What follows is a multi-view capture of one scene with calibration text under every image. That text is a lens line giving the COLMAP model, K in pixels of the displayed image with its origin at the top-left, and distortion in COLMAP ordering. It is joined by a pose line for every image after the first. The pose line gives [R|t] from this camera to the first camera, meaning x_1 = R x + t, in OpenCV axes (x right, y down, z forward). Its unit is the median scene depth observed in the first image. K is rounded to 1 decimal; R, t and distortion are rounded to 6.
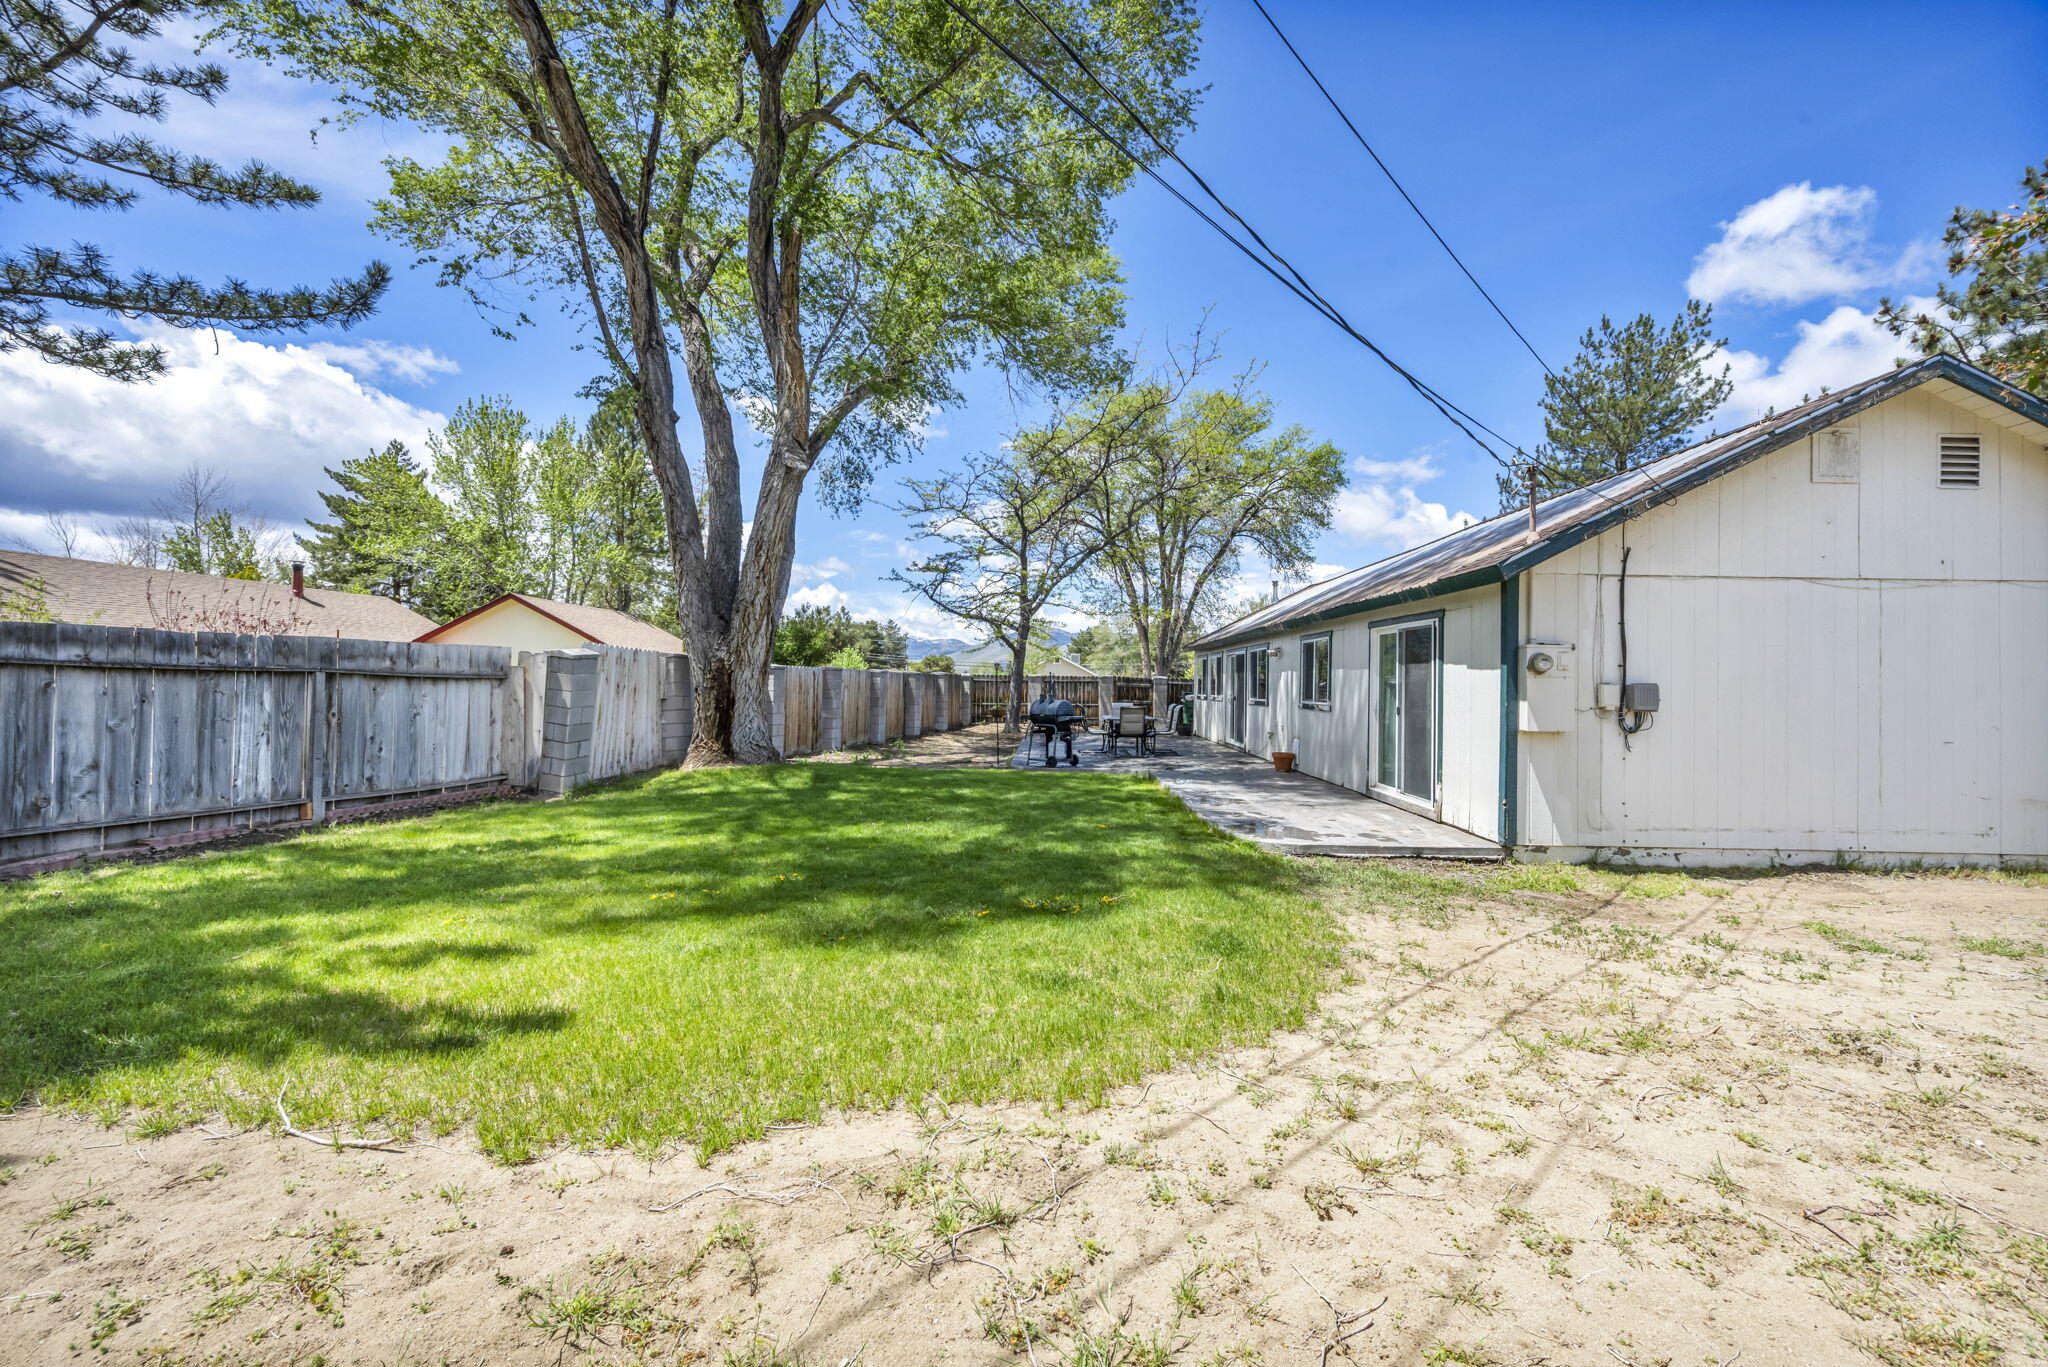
lens RADIAL K [[842.7, 0, 1024.6], [0, 842.7, 674.0], [0, 0, 1]] dist [0.000658, -0.000421]
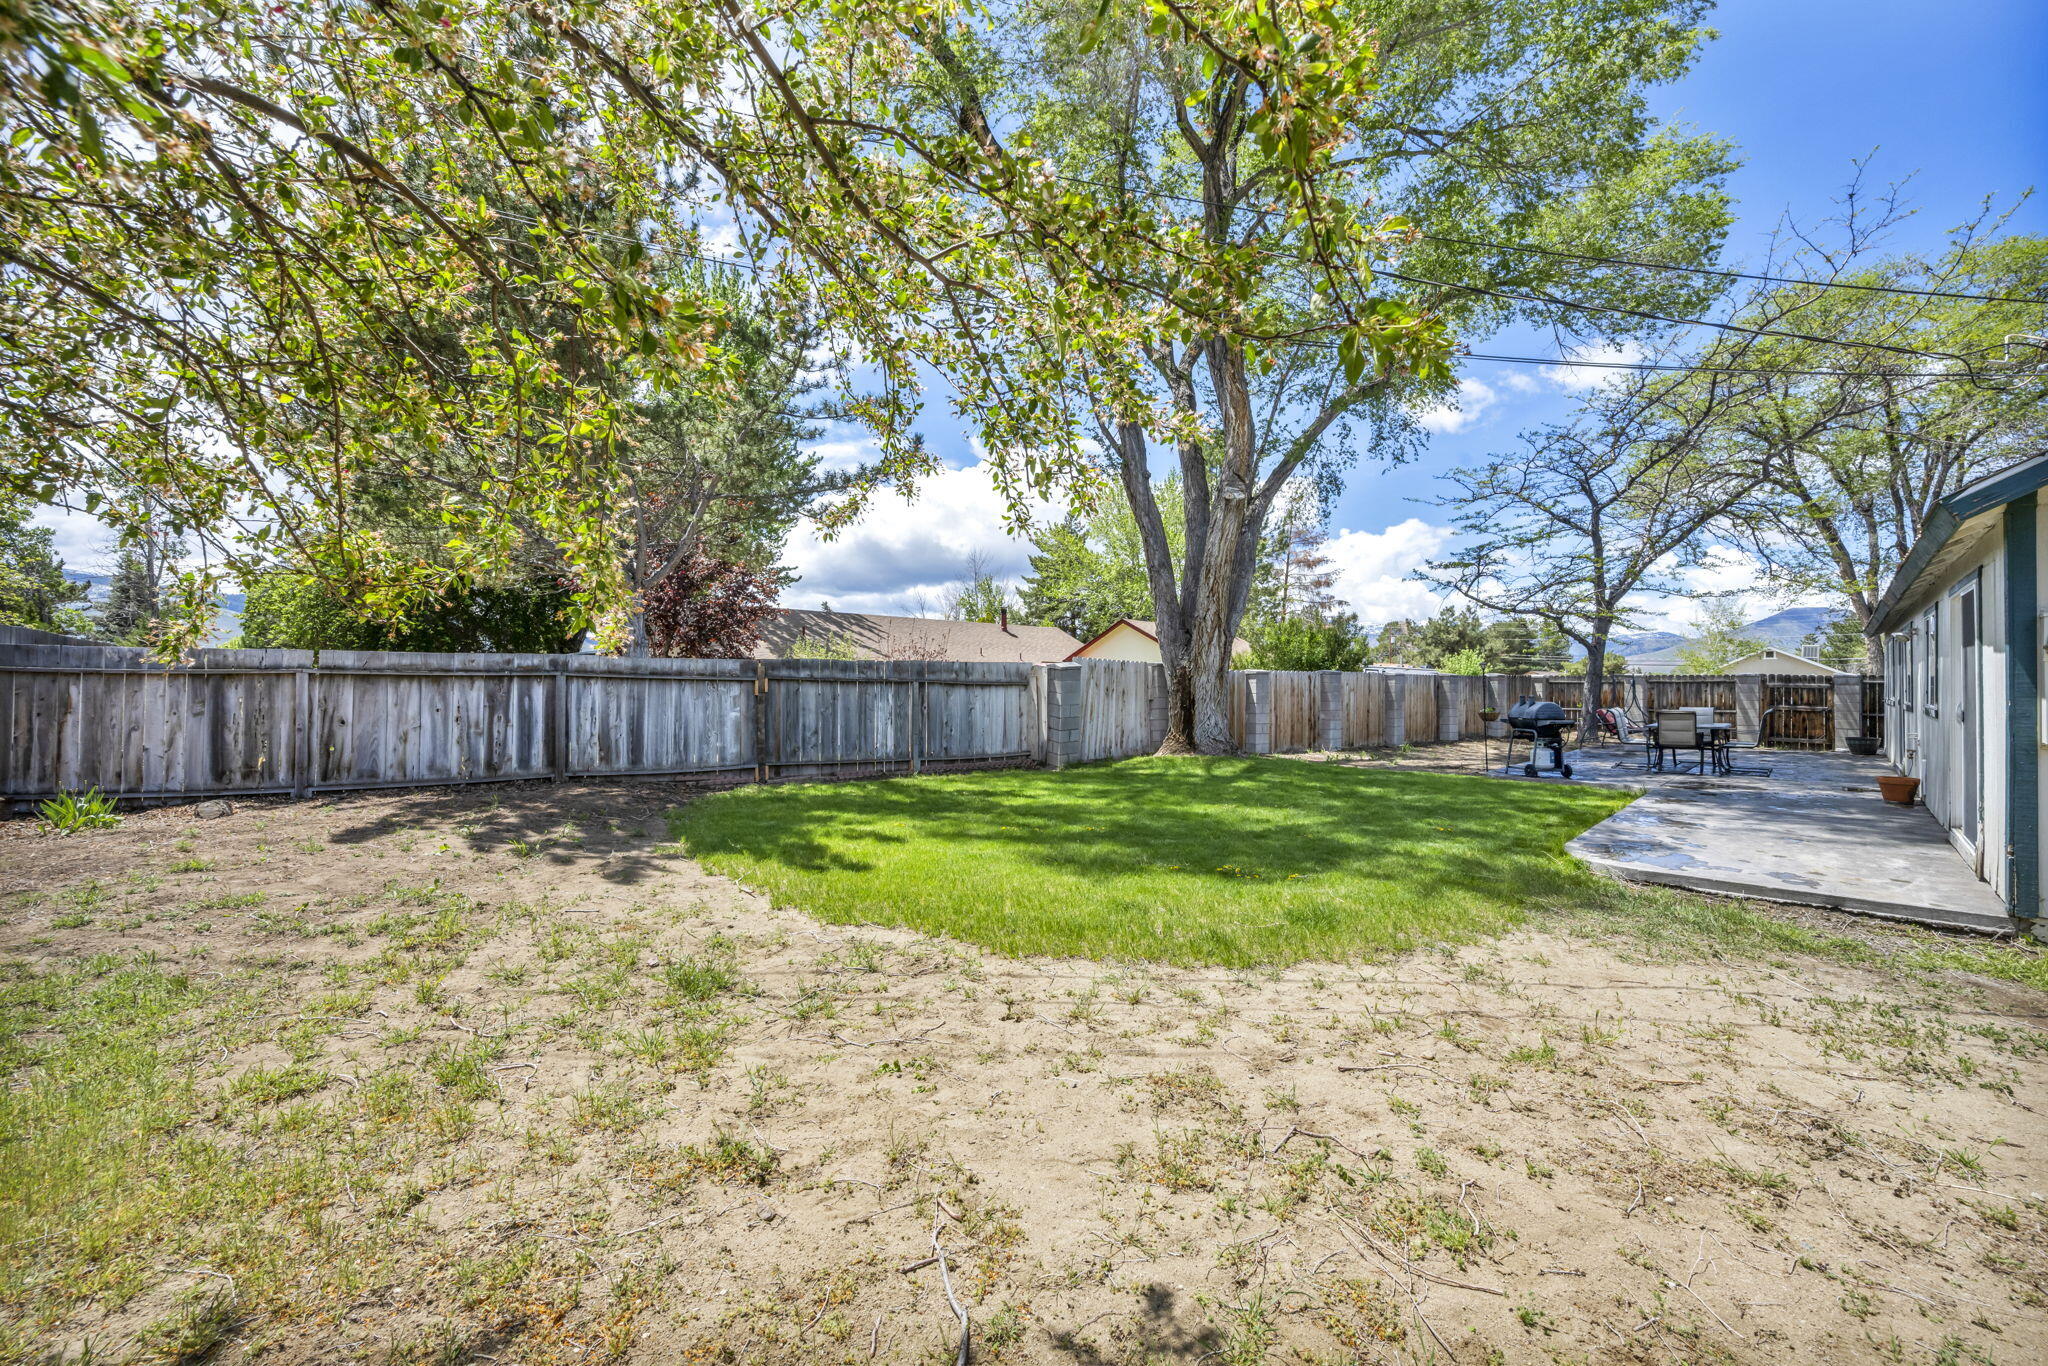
lens RADIAL K [[842.7, 0, 1032.8], [0, 842.7, 680.5], [0, 0, 1]] dist [0.000658, -0.000421]
pose [[0.714318, -0.015368, -0.699653, 0.329936], [0.015208, 0.999864, -0.006436, 0.006585], [0.699656, -0.006042, 0.714454, -0.015467]]
